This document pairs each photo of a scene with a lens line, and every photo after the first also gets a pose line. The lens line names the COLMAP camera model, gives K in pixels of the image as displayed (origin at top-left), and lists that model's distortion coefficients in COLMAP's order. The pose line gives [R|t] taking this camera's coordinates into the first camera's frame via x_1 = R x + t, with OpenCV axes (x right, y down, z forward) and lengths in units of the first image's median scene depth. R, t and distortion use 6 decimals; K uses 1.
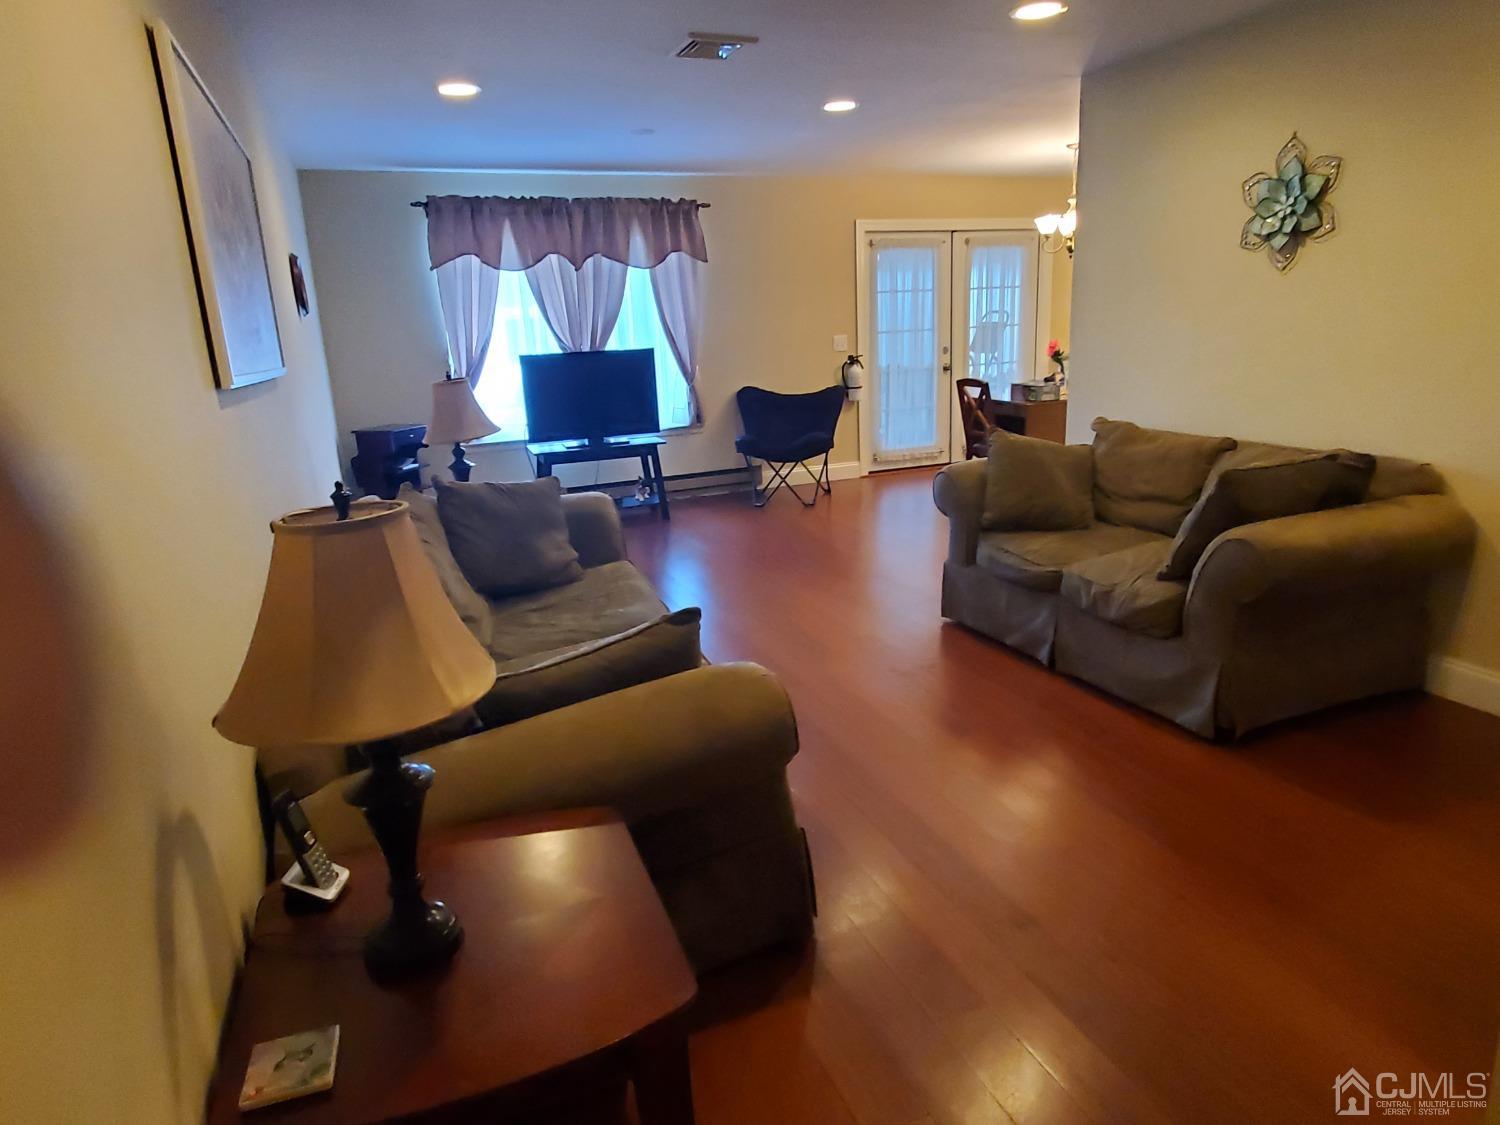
lens RADIAL K [[890.9, 0, 755.0], [0, 890.9, 558.8], [0, 0, 1]] dist [0.011044, 0.002751]
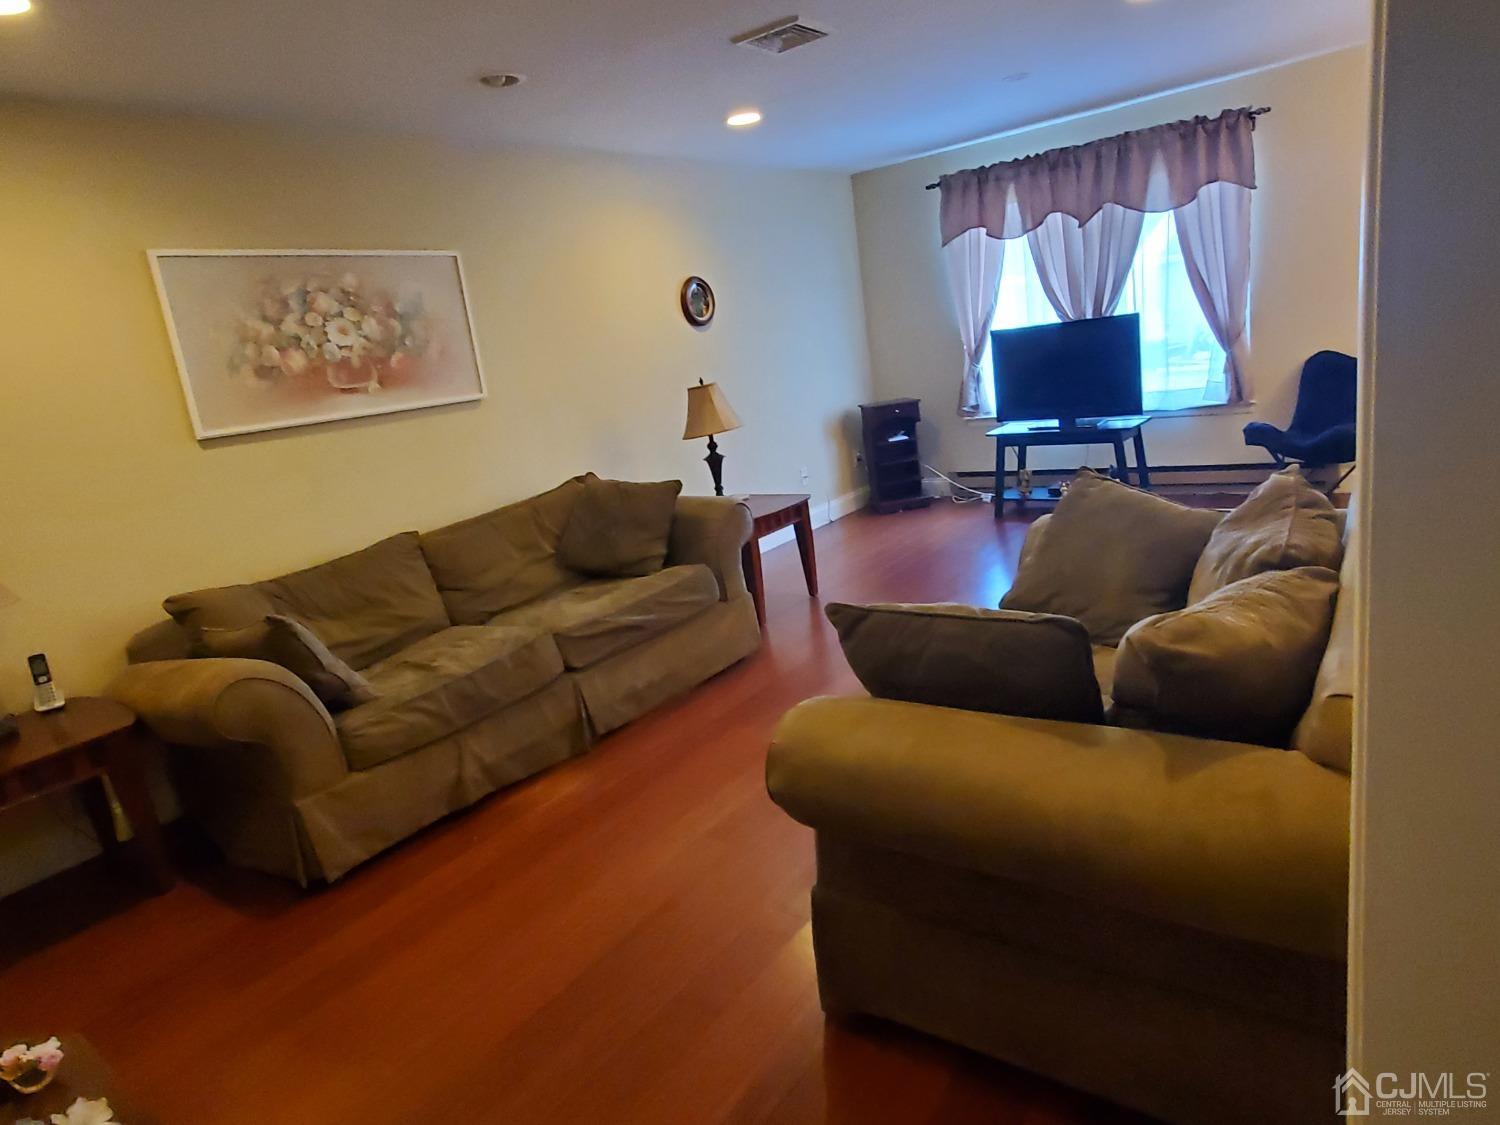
lens RADIAL K [[890.9, 0, 754.1], [0, 890.9, 571.3], [0, 0, 1]] dist [0.011044, 0.002751]
pose [[0.556482, 0.184623, -0.810088, 0.398299], [-0.110512, 0.982784, 0.148066, -0.081254], [0.823477, 0.007129, 0.567304, 0.226699]]
